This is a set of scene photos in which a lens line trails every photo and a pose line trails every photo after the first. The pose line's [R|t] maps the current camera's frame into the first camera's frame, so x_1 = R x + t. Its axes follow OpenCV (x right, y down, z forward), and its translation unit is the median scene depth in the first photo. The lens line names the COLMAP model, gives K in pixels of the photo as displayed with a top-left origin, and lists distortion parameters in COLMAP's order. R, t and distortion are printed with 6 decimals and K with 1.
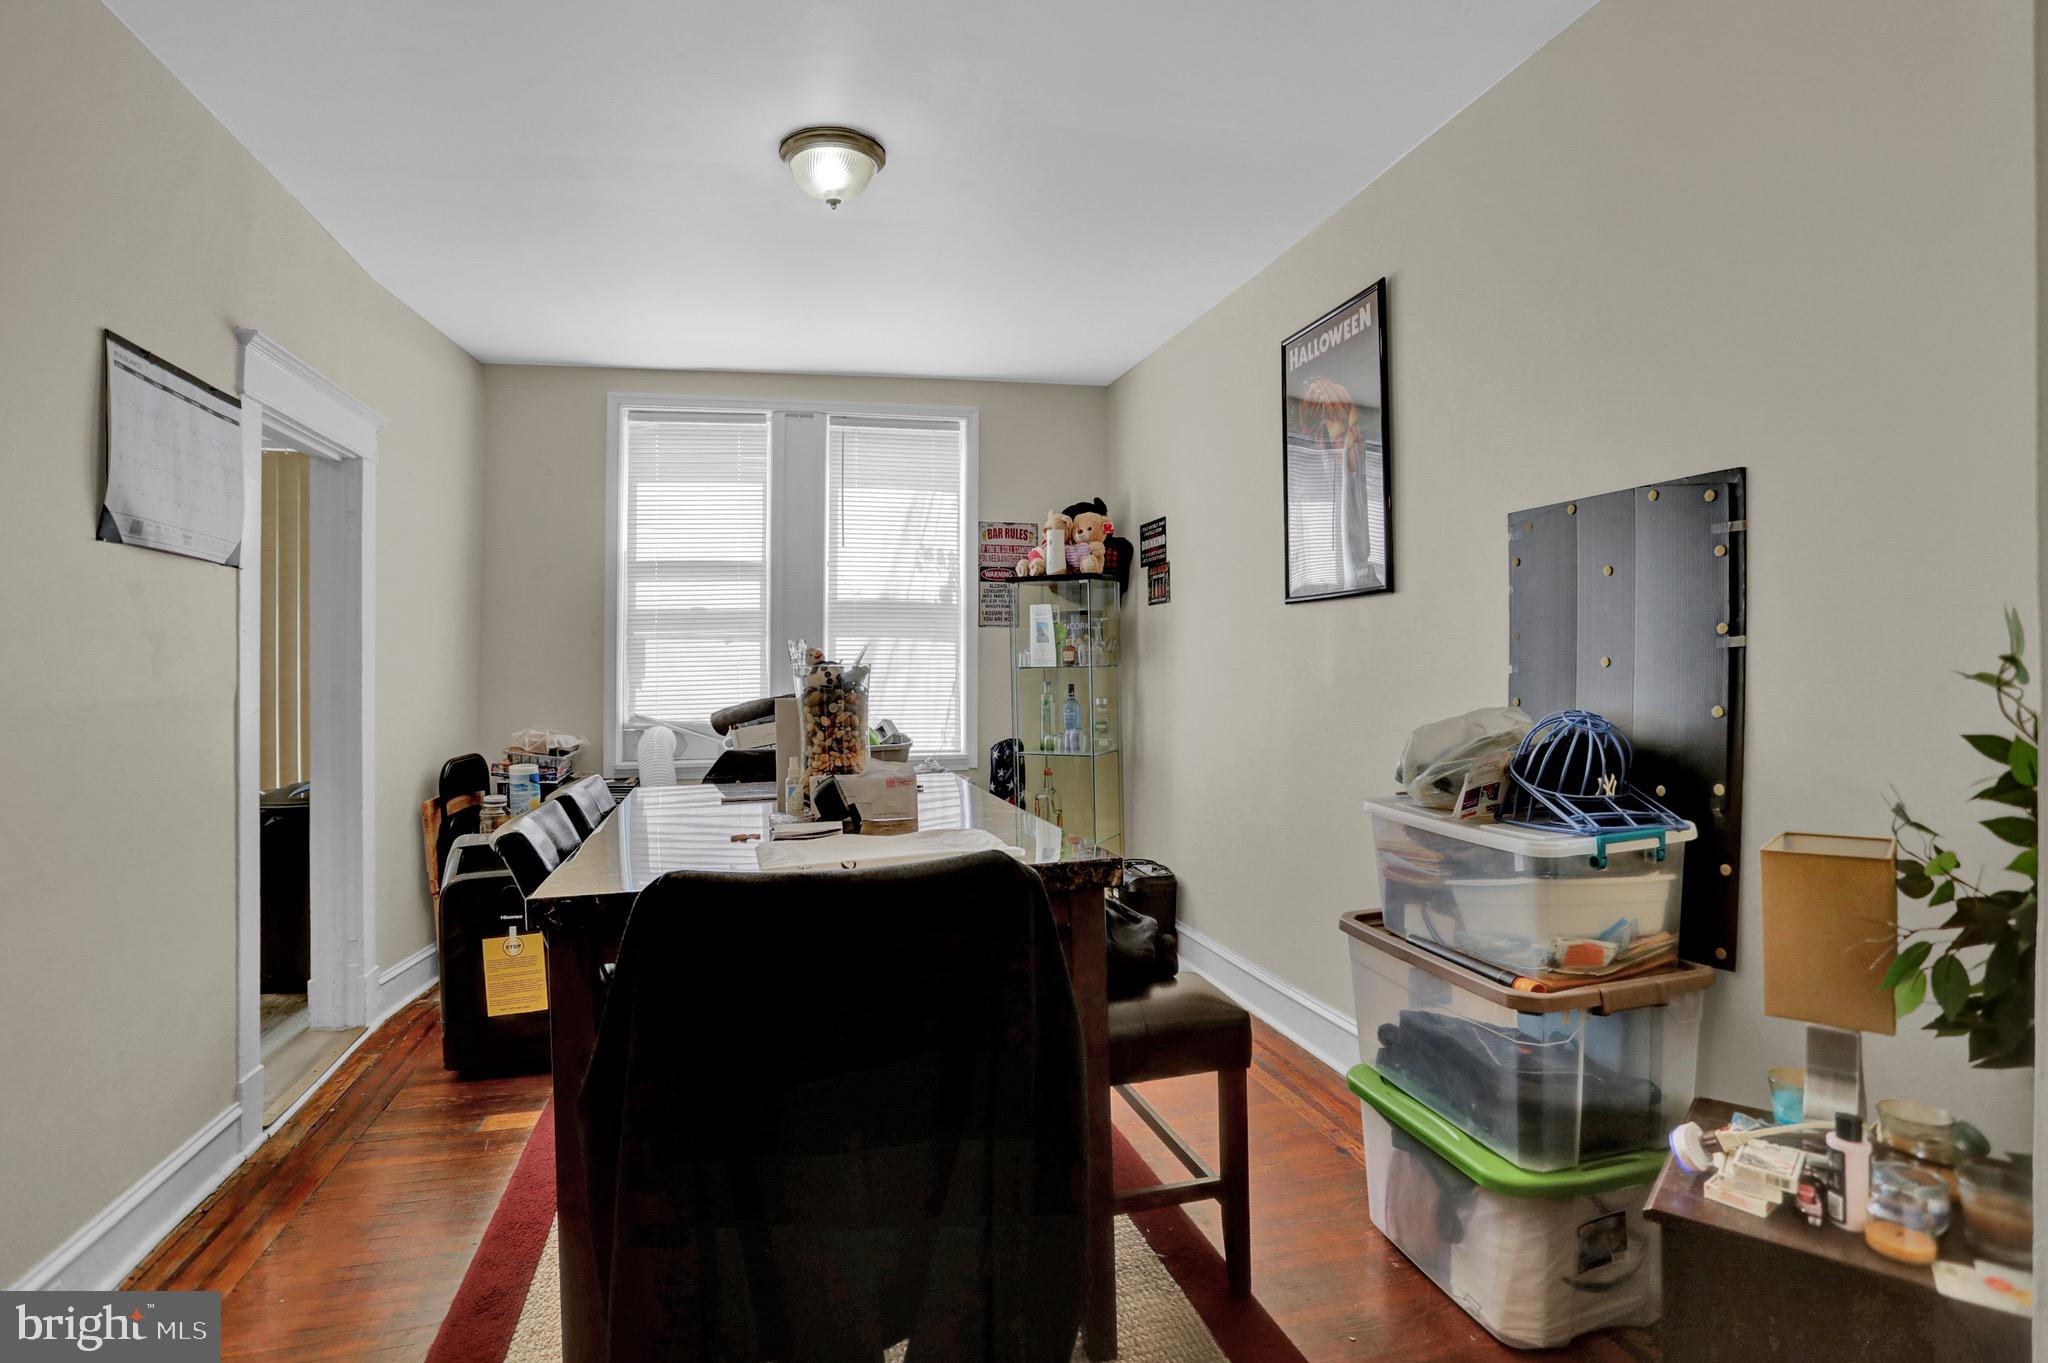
lens RADIAL K [[980.3, 0, 1005.4], [0, 980.3, 667.5], [0, 0, 1]] dist [-0.033260, 0.002350]
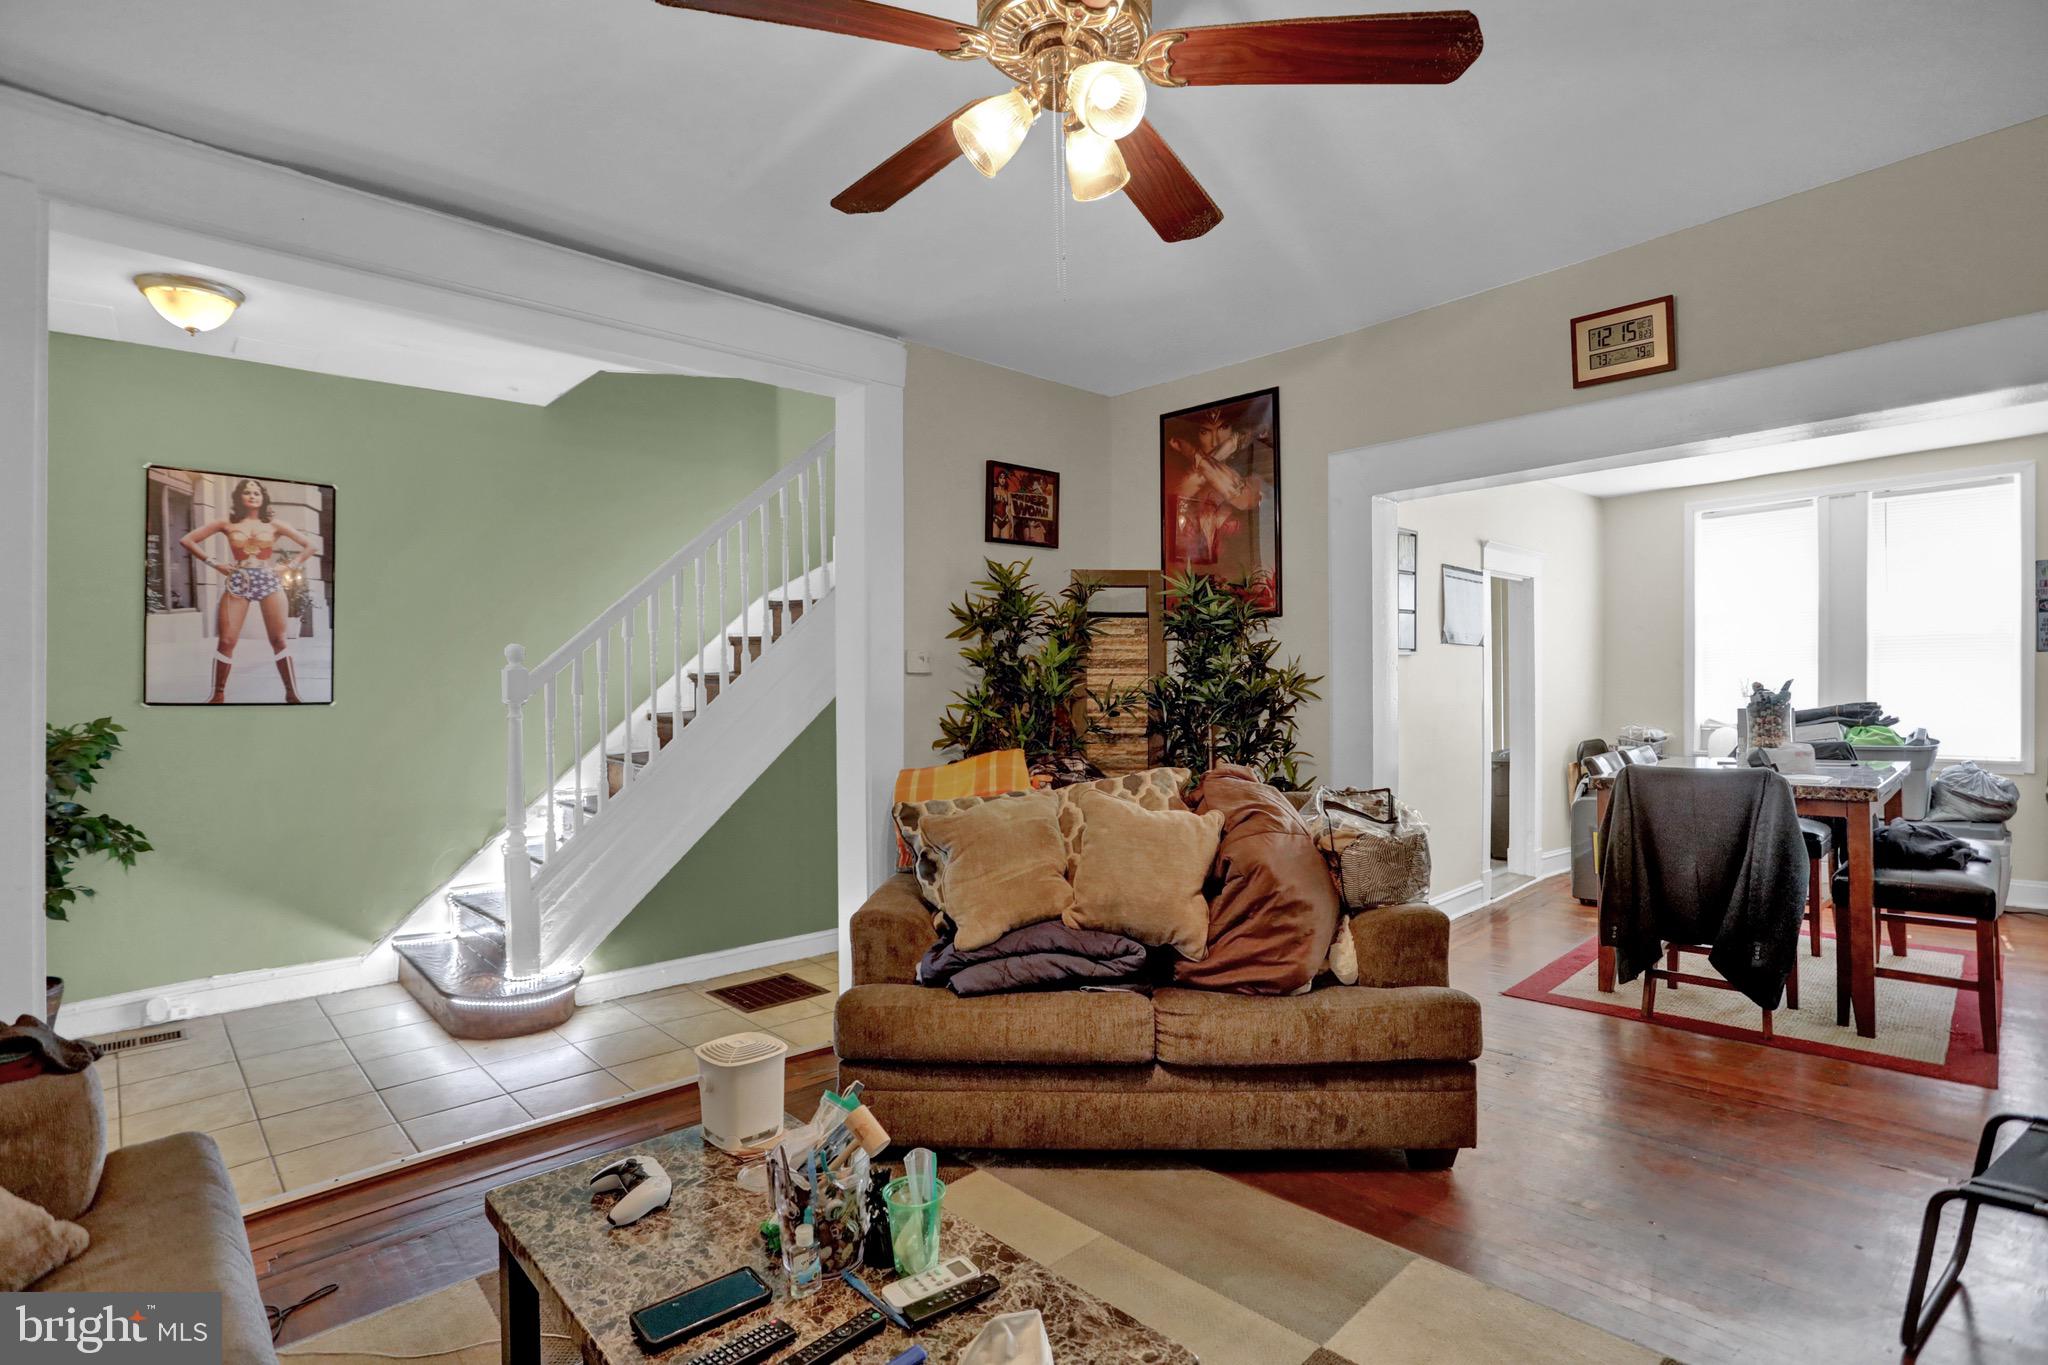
lens RADIAL K [[980.3, 0, 1007.0], [0, 980.3, 678.8], [0, 0, 1]] dist [-0.033260, 0.002350]
pose [[0.474898, -0.001913, -0.880039, 0.424716], [0.005602, 0.999984, 0.000849, -0.020511], [0.880023, -0.005334, 0.474901, -0.666907]]
